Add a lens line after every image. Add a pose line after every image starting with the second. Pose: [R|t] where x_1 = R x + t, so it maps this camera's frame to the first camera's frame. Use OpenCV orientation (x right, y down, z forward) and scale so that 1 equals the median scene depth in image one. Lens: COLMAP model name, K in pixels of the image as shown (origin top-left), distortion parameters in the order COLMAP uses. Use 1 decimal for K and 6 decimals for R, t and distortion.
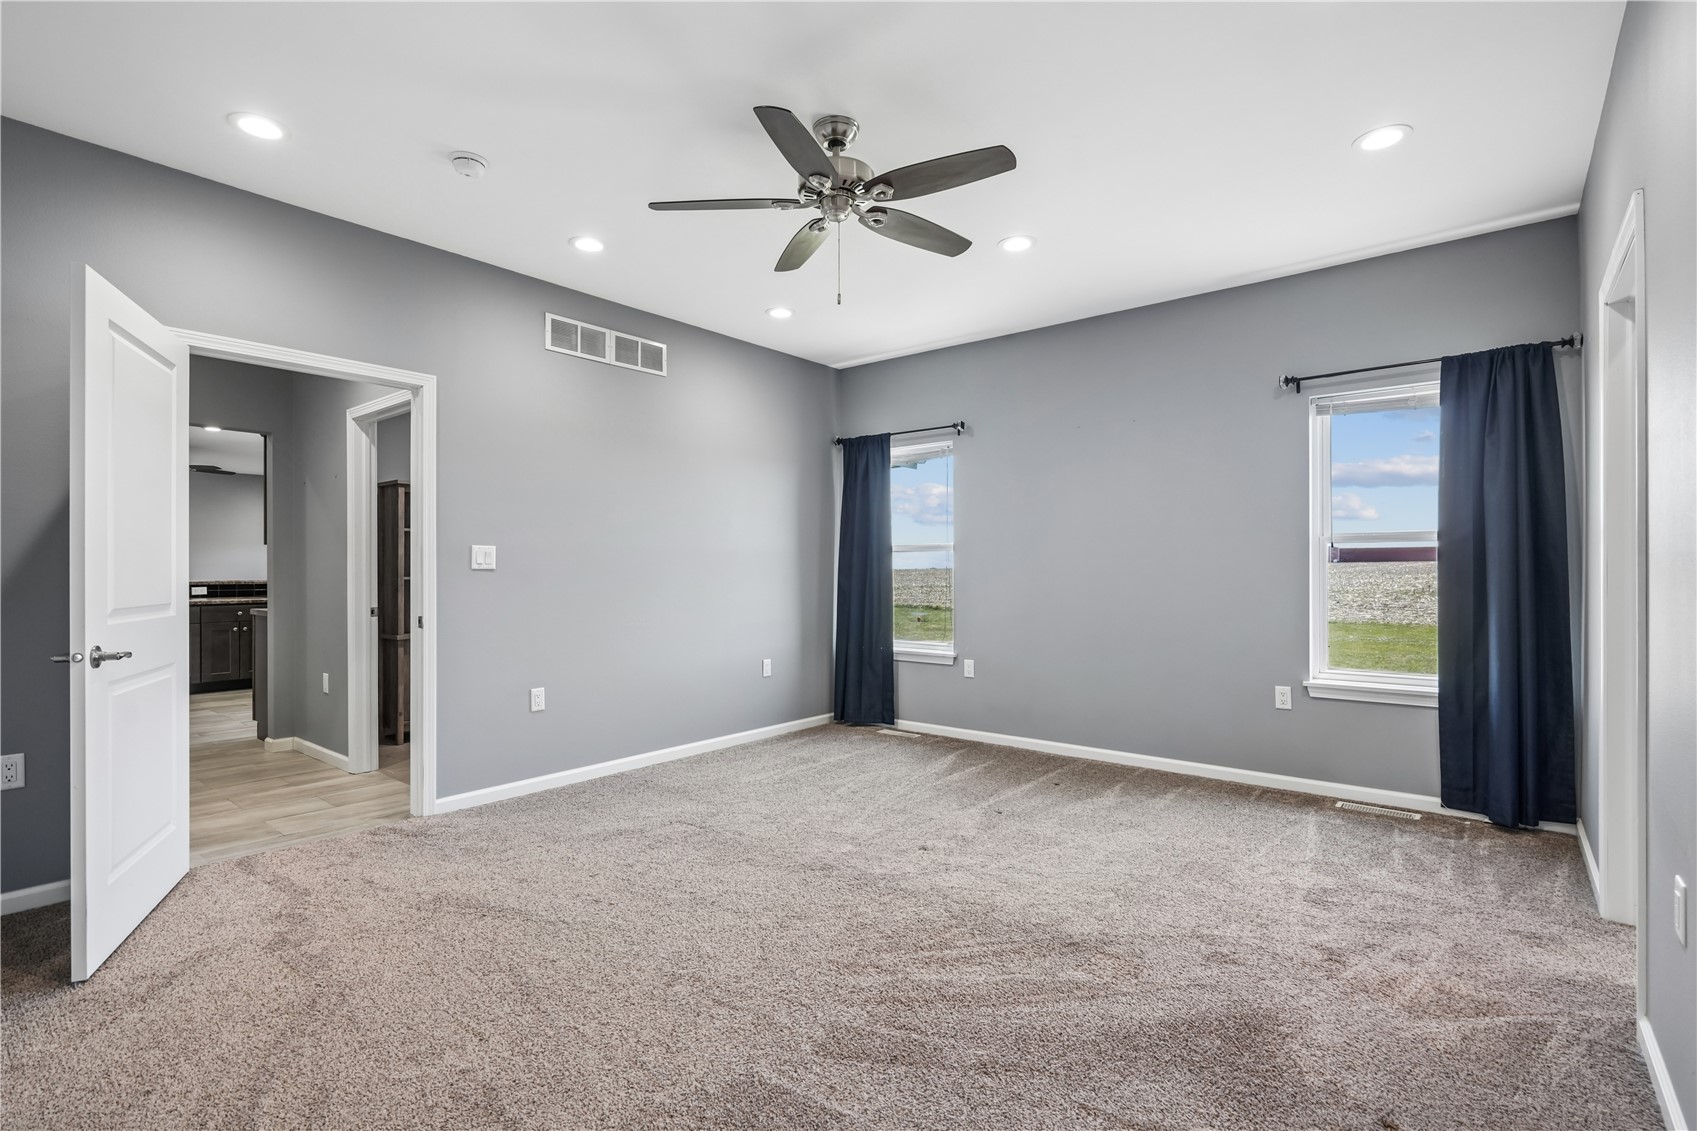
lens RADIAL K [[775.5, 0, 848.5], [0, 775.5, 565.5], [0, 0, 1]] dist [-0.002249, -0.000330]
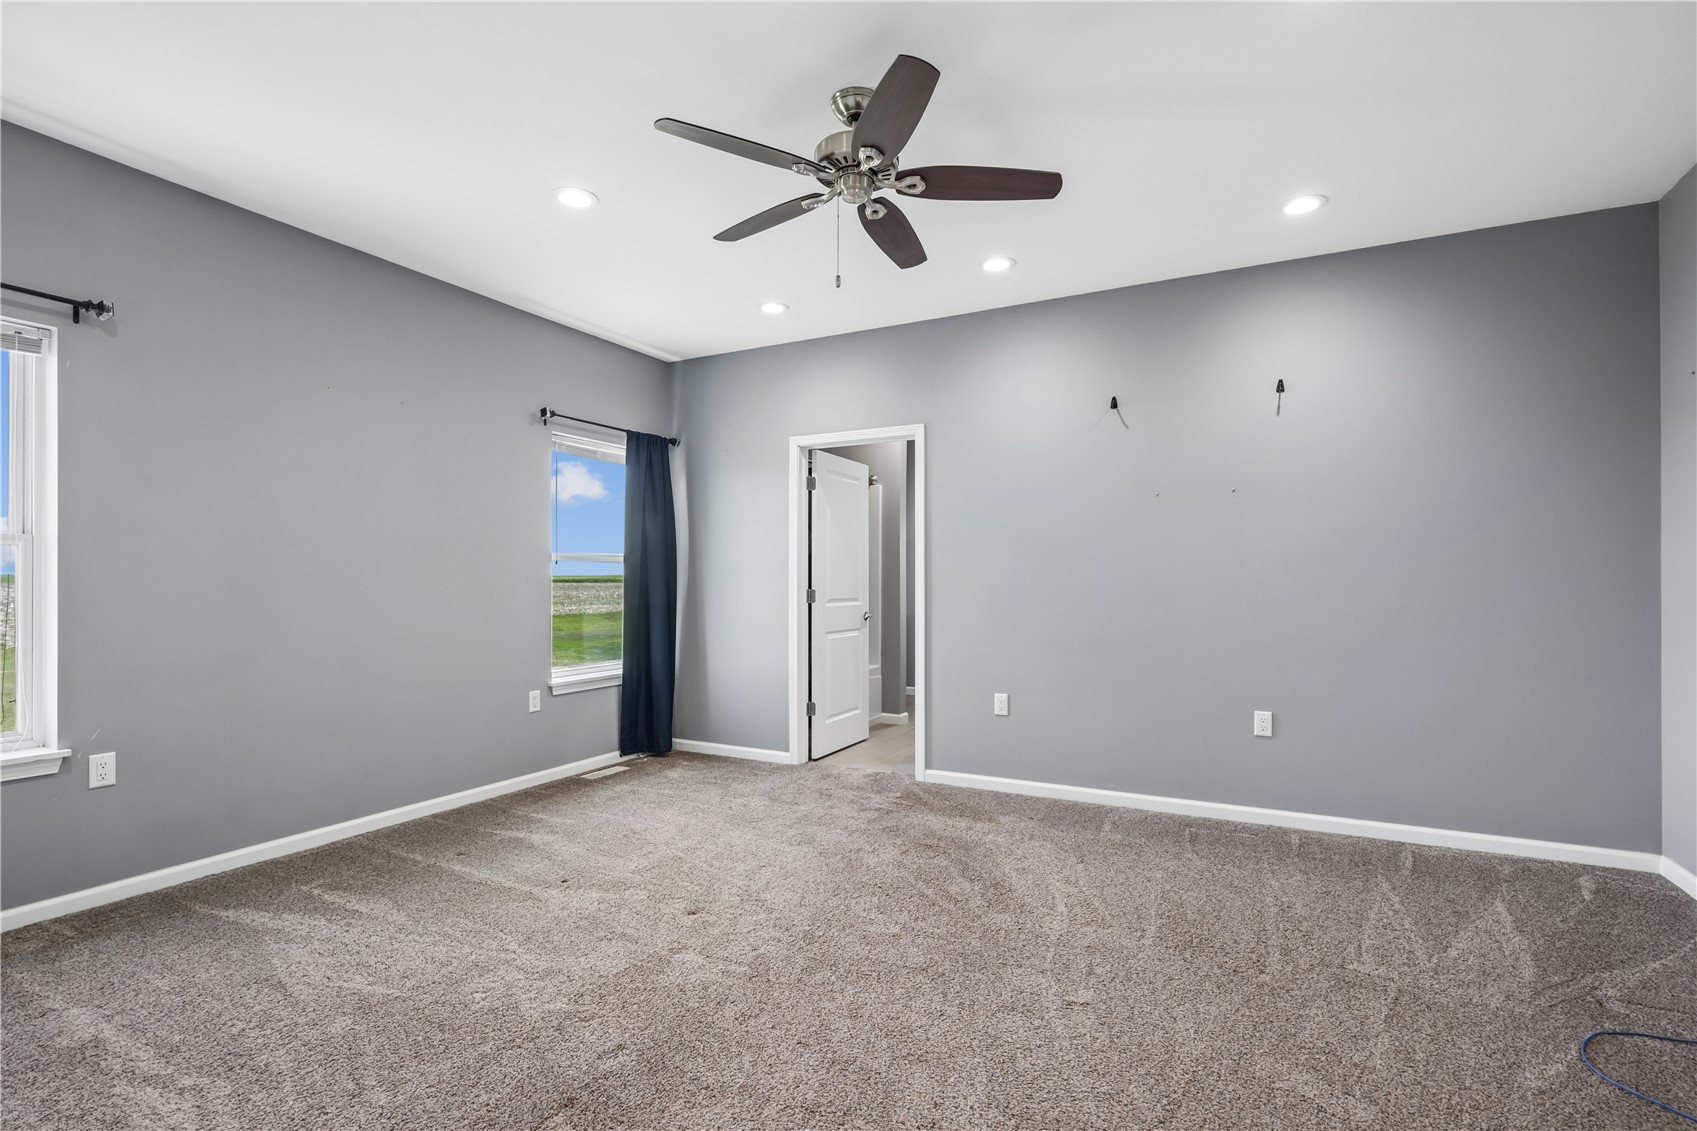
lens RADIAL K [[783.1, 0, 847.8], [0, 783.1, 583.1], [0, 0, 1]] dist [-0.000365, -0.000055]
pose [[-0.181097, 0.000819, 0.983465, -0.671843], [-0.003013, 0.999994, -0.001387, 0.005333], [-0.983461, -0.003214, -0.181093, 0.861650]]
